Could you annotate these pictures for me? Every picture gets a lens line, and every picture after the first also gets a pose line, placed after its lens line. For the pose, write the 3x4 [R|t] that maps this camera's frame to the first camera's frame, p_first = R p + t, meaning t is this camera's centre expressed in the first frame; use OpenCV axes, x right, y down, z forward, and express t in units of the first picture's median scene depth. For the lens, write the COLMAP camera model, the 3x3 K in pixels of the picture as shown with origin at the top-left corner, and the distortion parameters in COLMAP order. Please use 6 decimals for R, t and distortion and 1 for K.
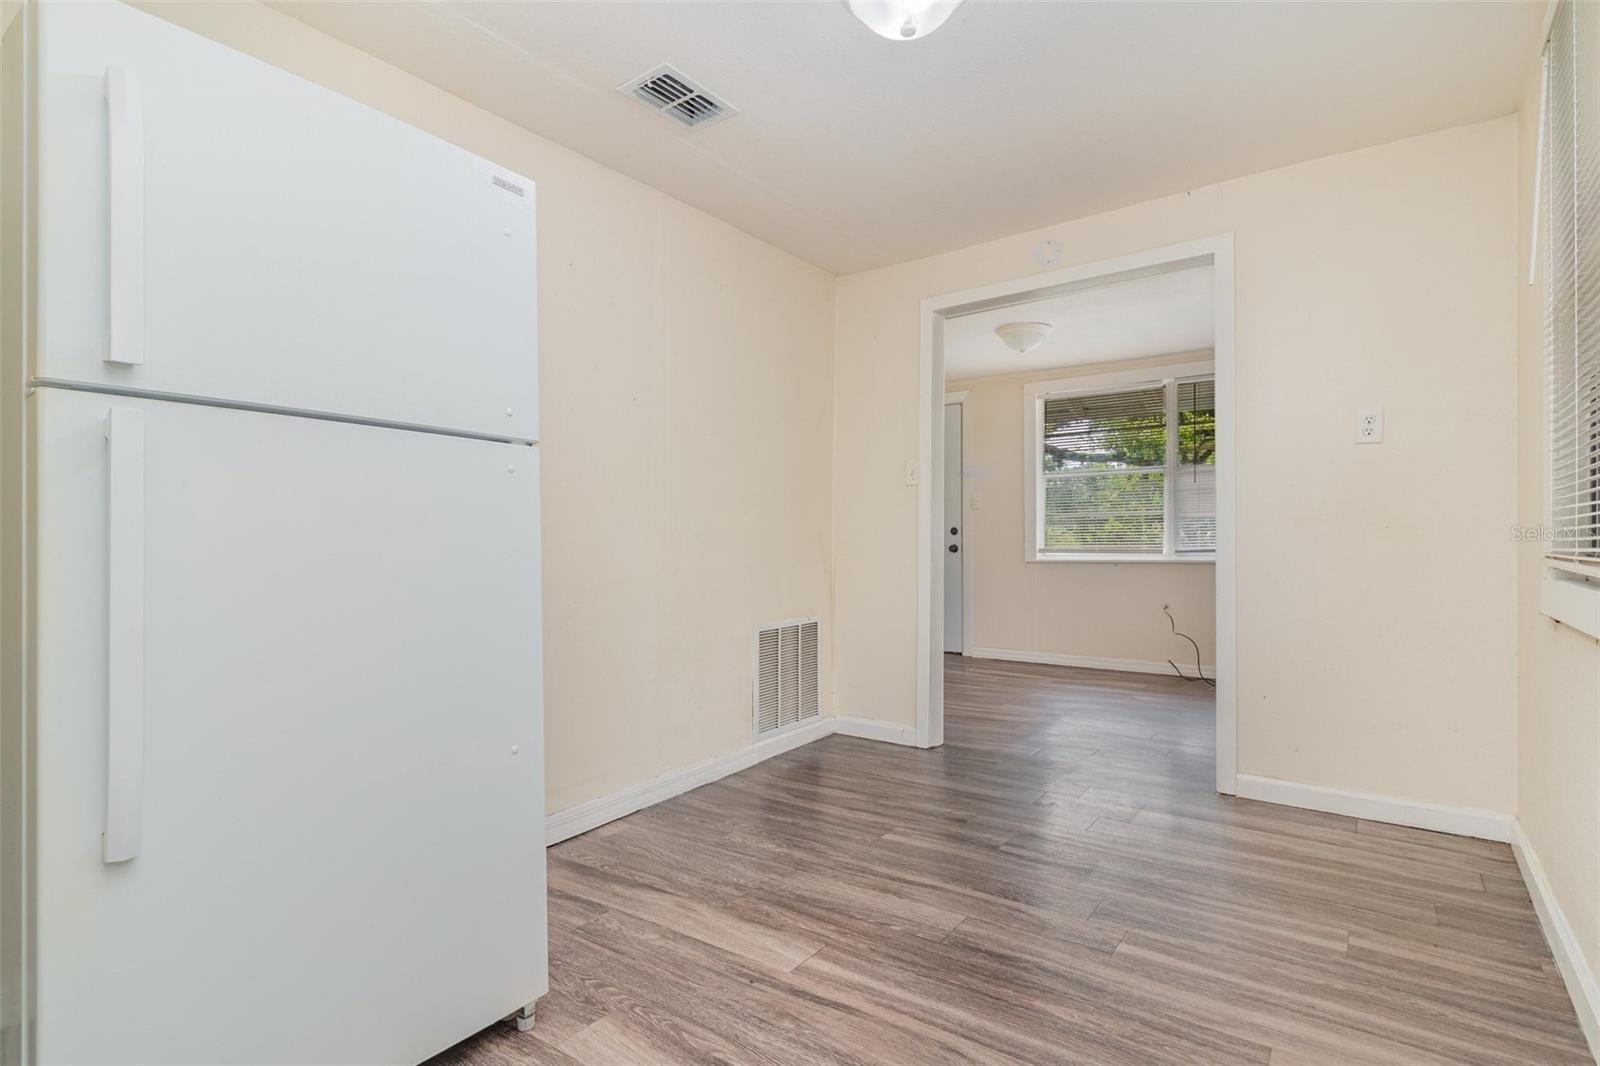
lens RADIAL K [[791.3, 0, 802.7], [0, 791.3, 536.9], [0, 0, 1]] dist [0.000022, -0.000775]
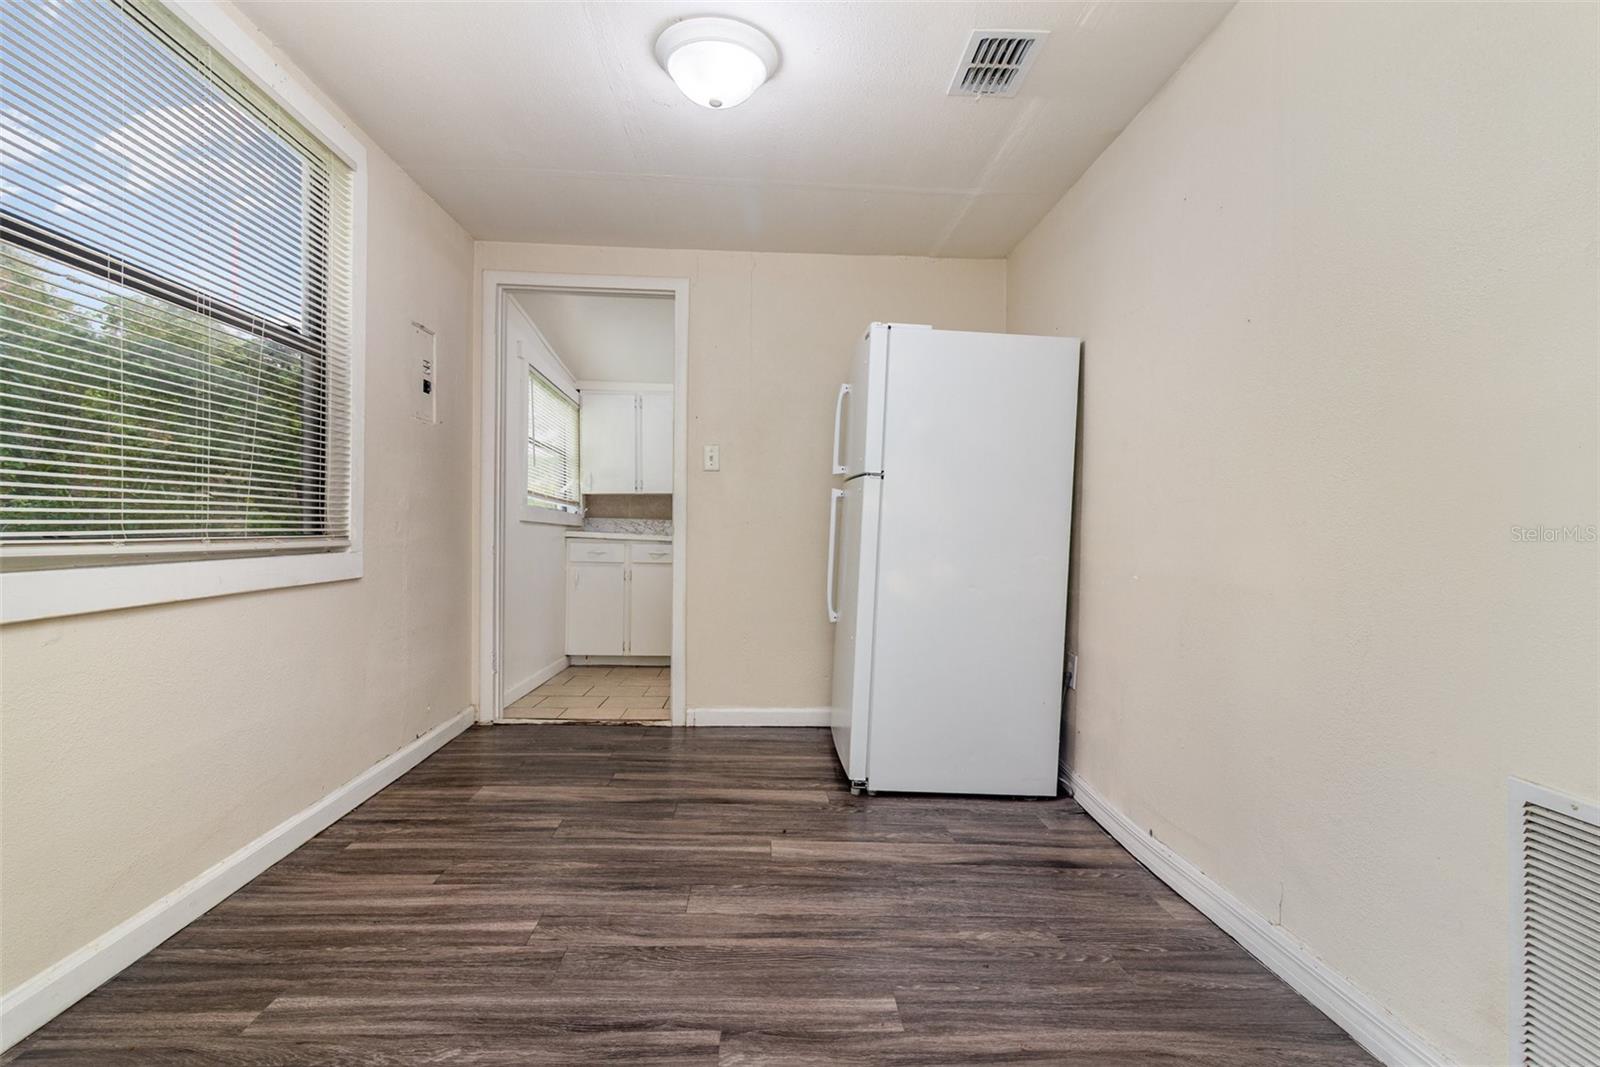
lens RADIAL K [[791.3, 0, 794.3], [0, 791.3, 533.9], [0, 0, 1]] dist [0.000022, -0.000775]
pose [[-0.781302, -0.000551, -0.624153, 0.744157], [-0.007612, 0.999934, 0.008646, 0.002342], [0.624107, 0.011506, -0.781254, 1.919496]]
